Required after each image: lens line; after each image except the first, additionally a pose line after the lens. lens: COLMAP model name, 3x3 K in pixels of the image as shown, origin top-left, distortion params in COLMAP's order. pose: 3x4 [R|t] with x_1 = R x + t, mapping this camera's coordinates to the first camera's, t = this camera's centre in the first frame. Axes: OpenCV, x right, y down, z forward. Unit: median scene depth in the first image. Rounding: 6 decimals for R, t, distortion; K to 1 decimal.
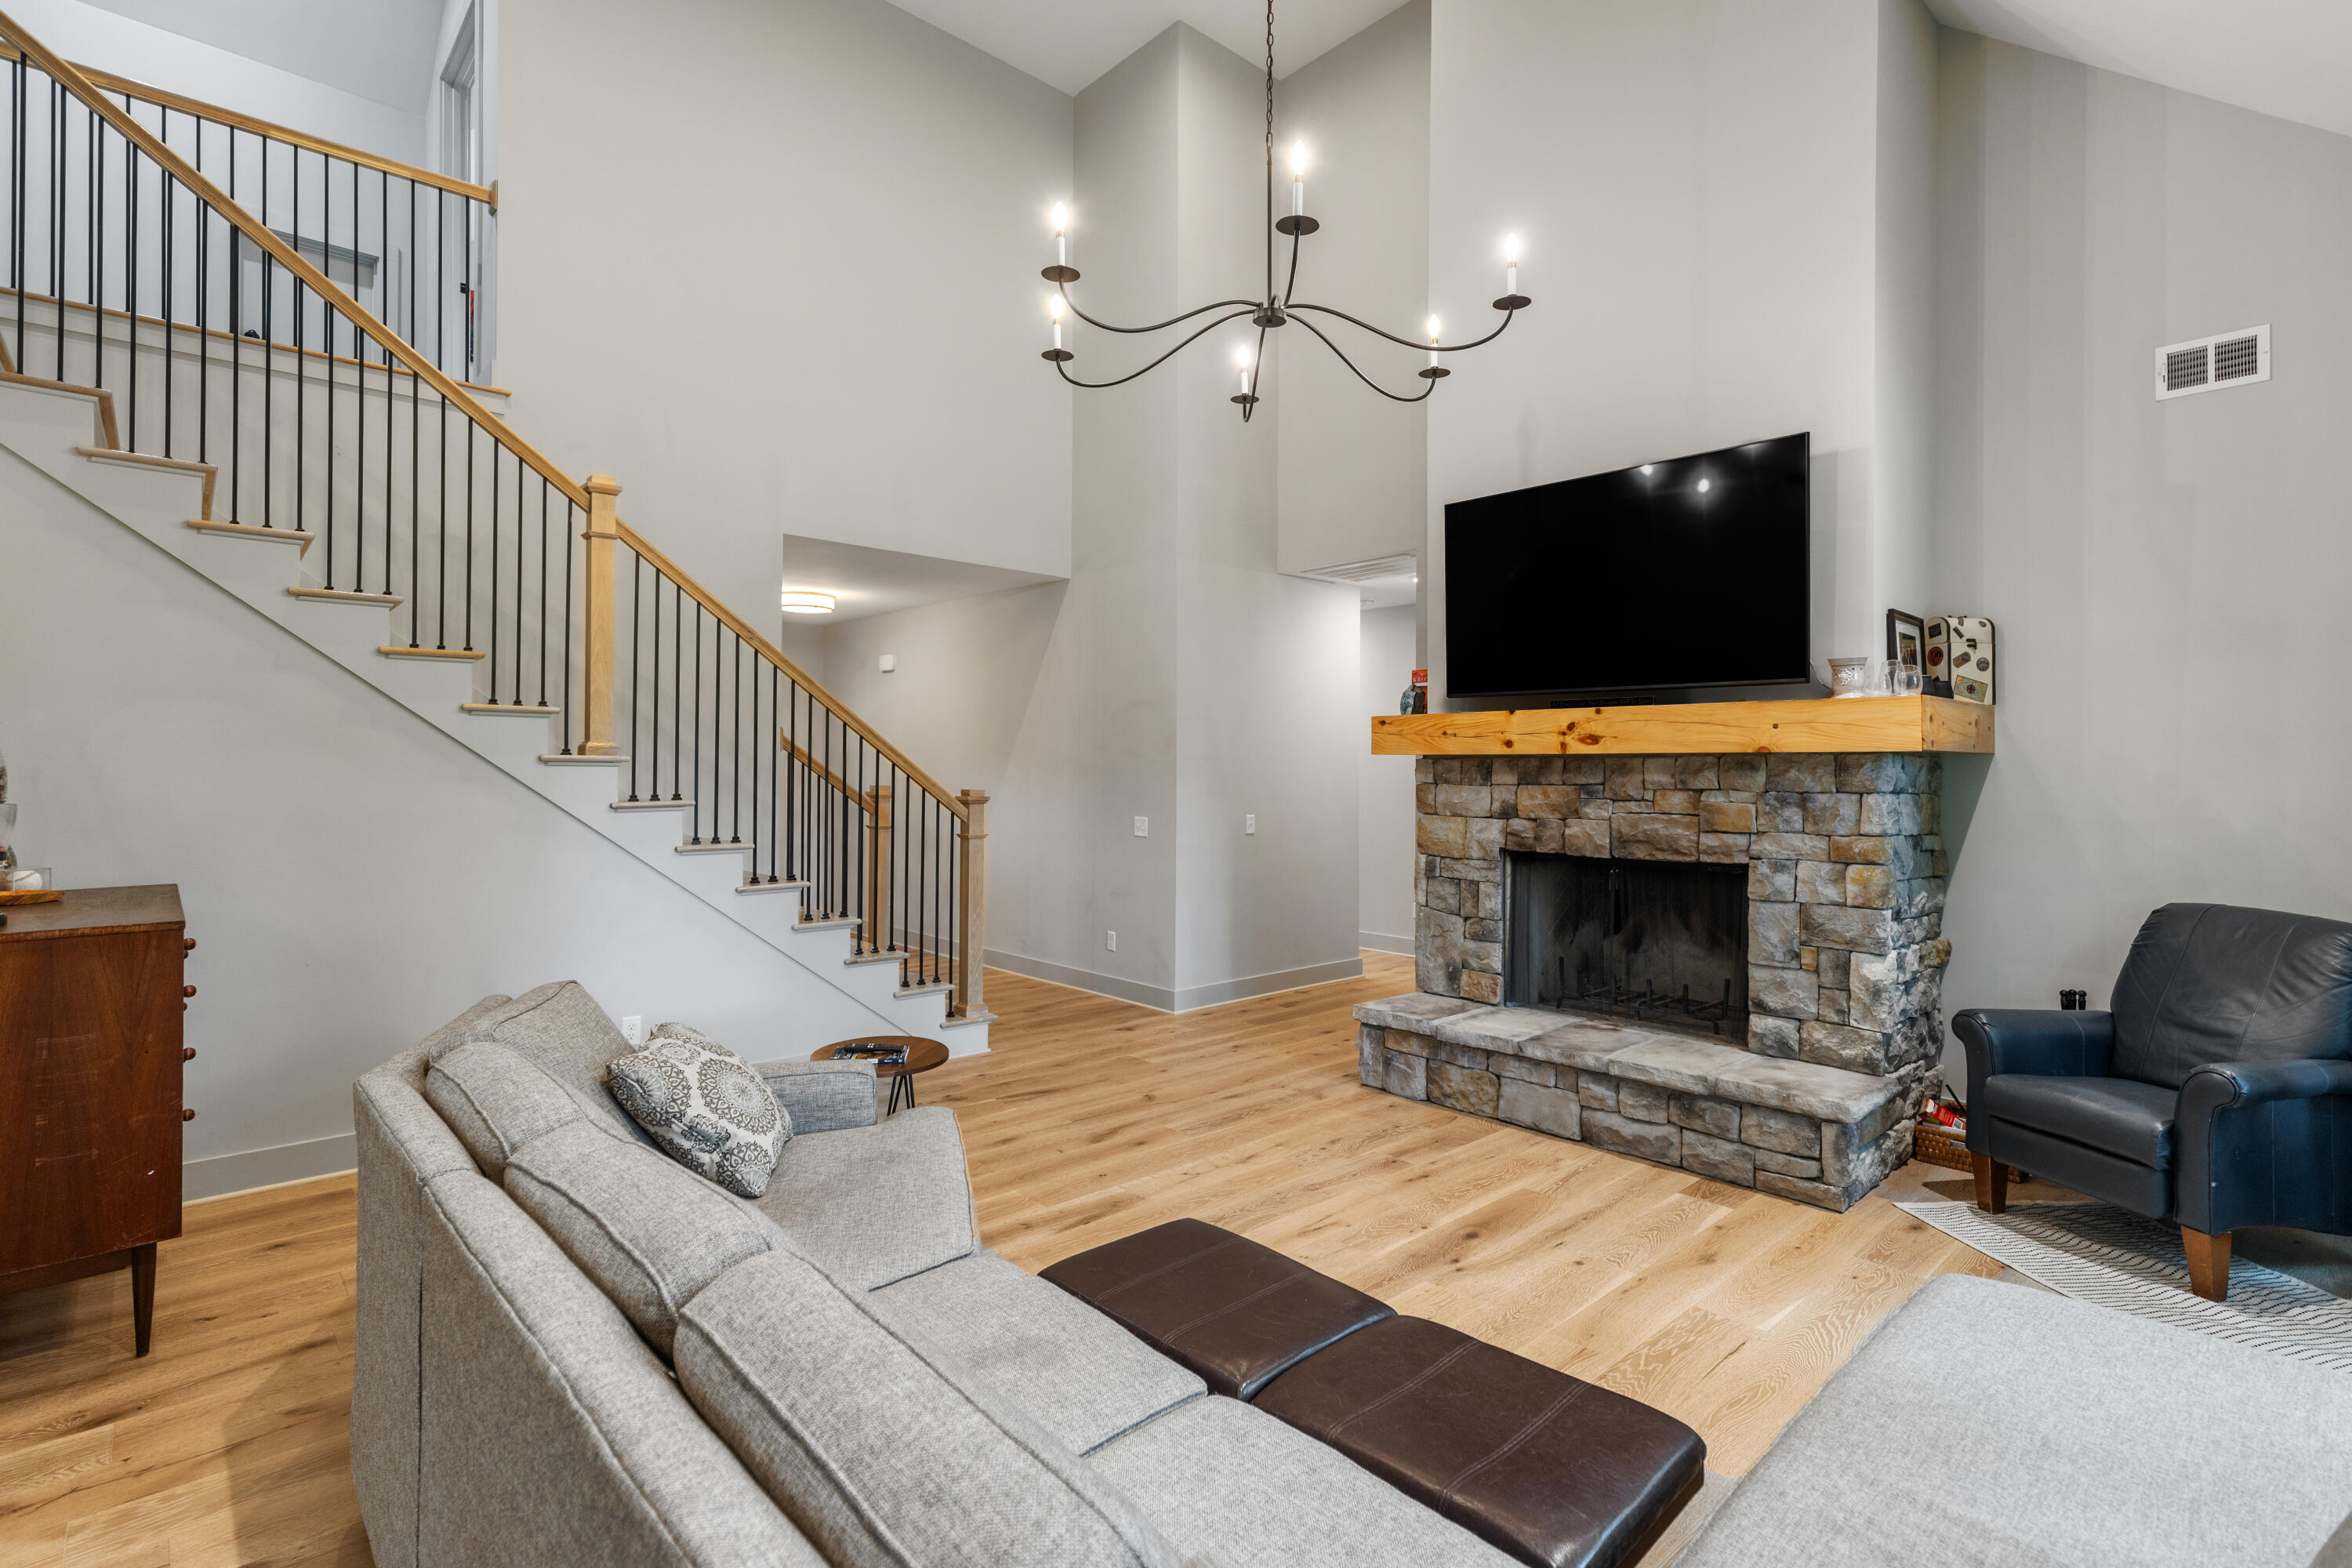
lens RADIAL K [[1108.2, 0, 1163.9], [0, 1108.2, 788.7], [0, 0, 1]] dist [0.000624, -0.000145]
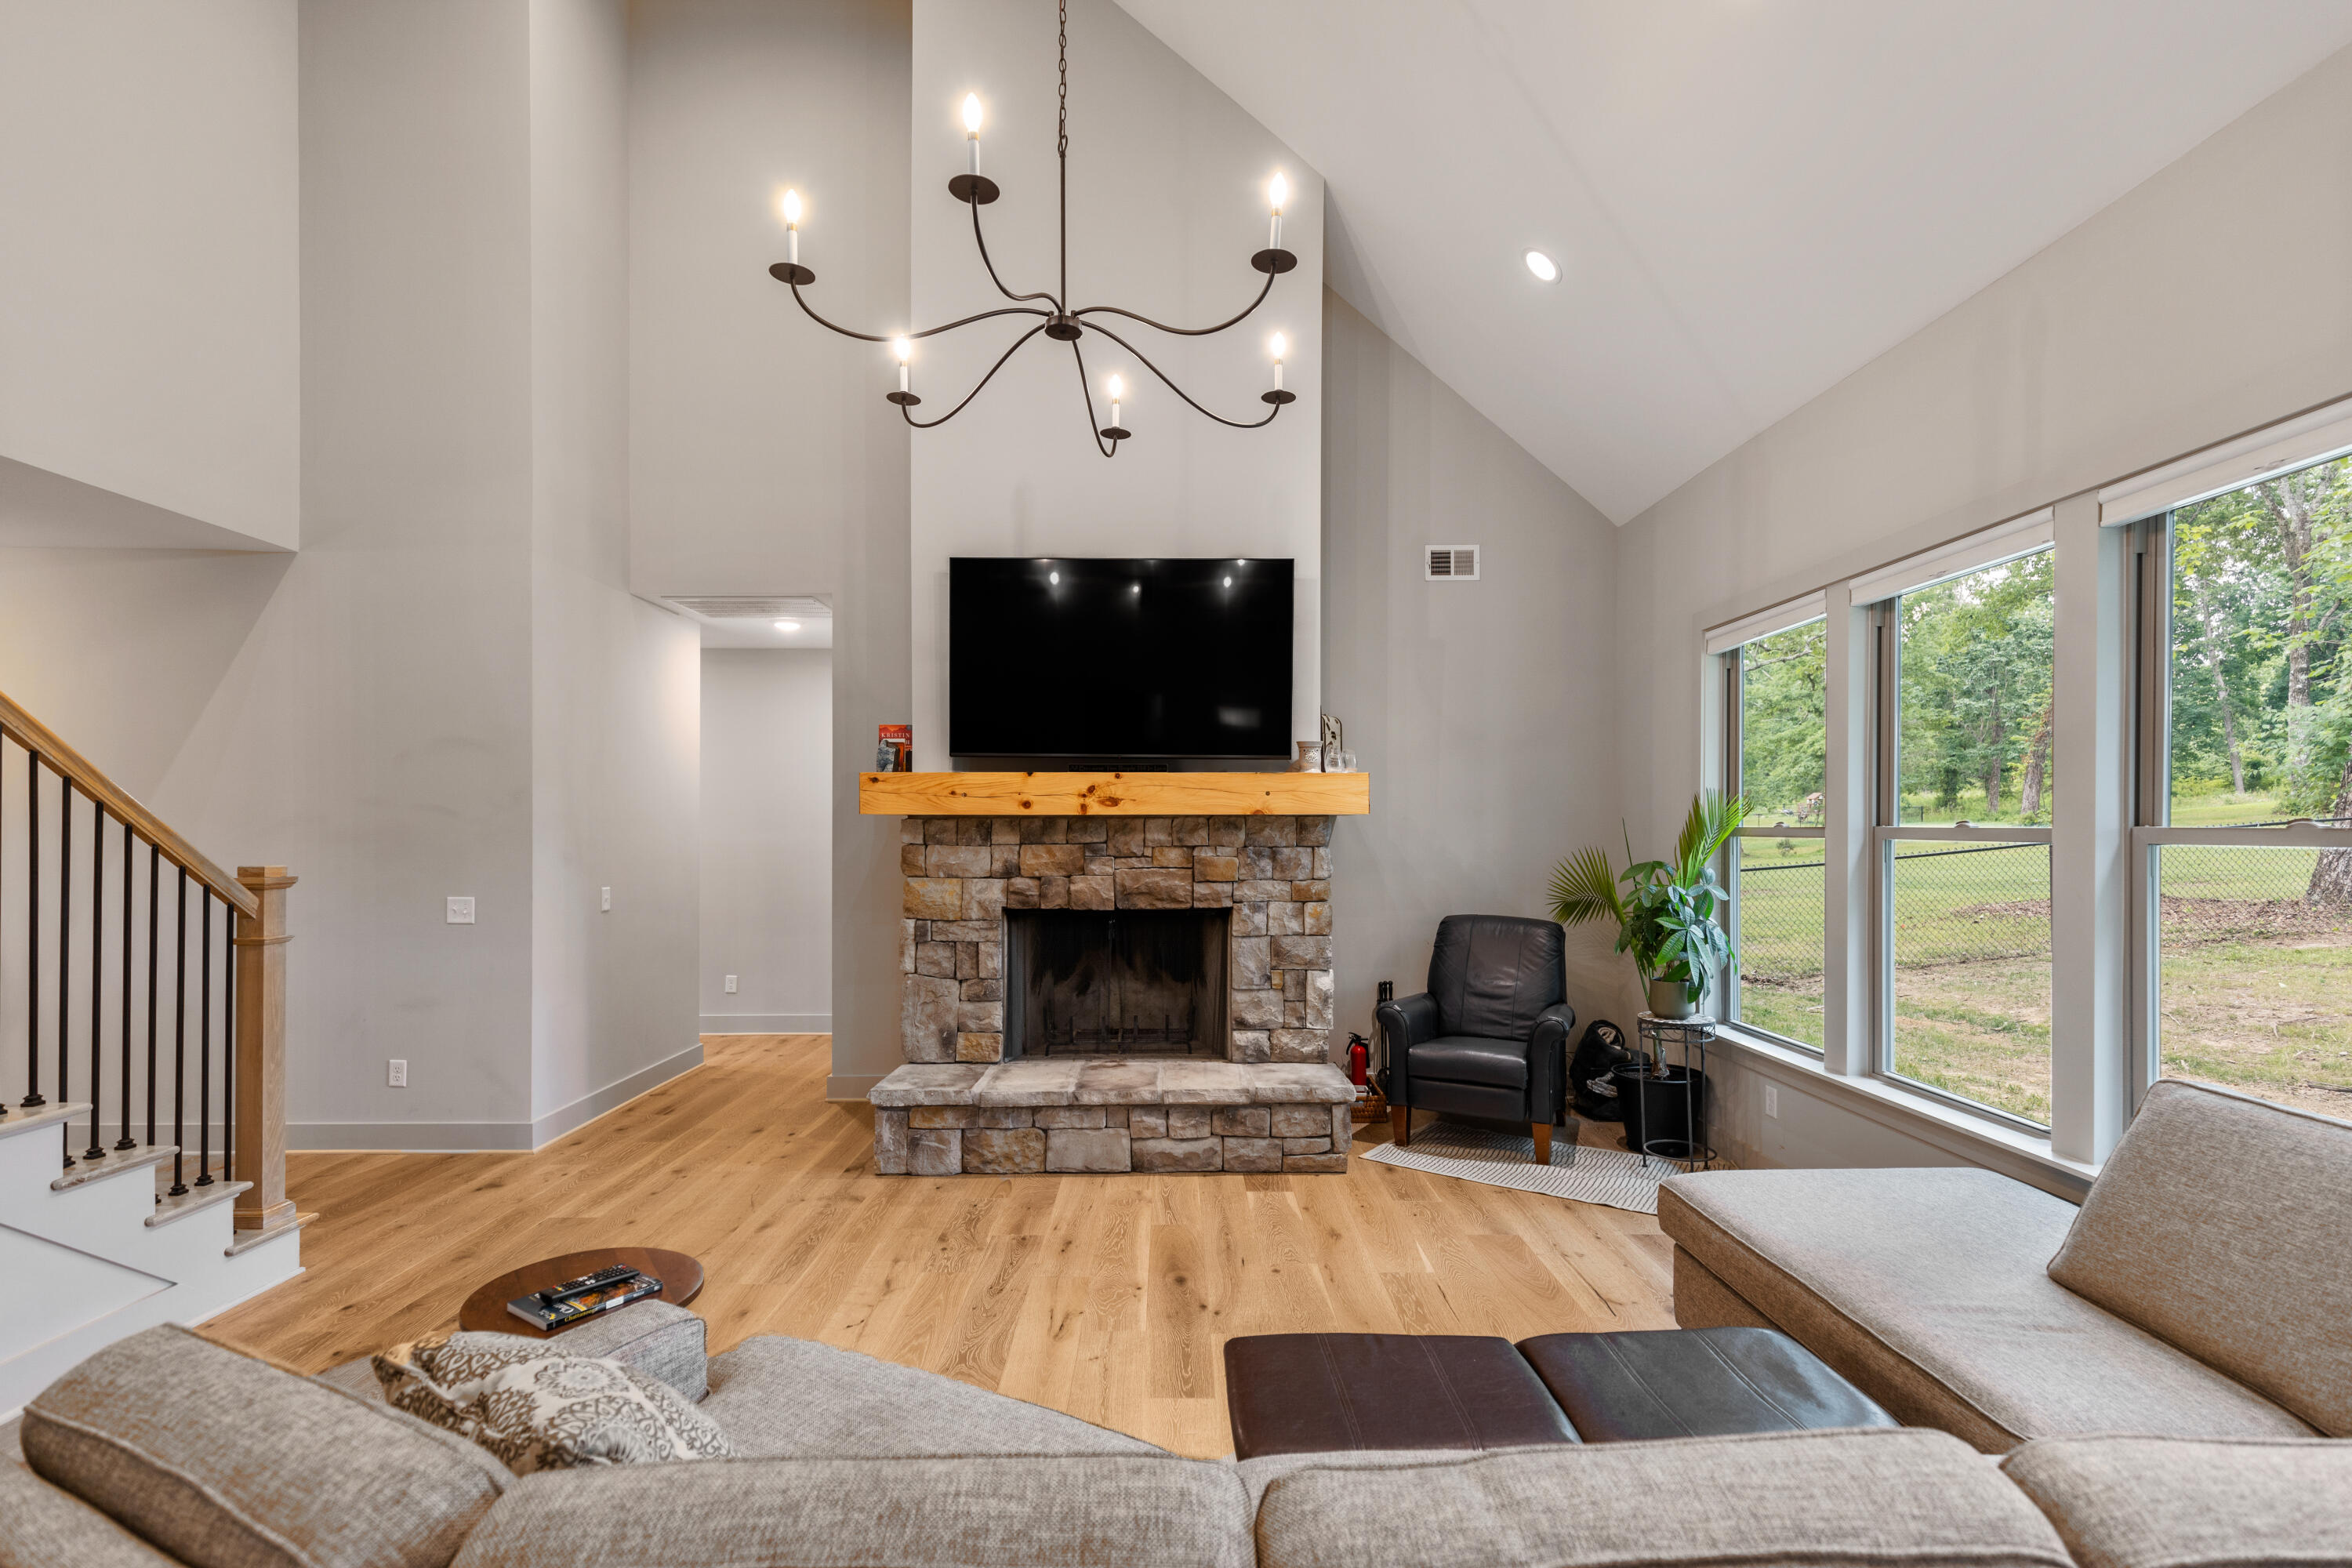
lens RADIAL K [[1070.2, 0, 1170.1], [0, 1070.2, 845.0], [0, 0, 1]] dist [0.007542, -0.000235]
pose [[0.663917, -0.016443, 0.747626, -0.363461], [0.018006, 0.999820, 0.006001, -0.007354], [-0.747590, 0.009478, 0.664093, 0.261555]]
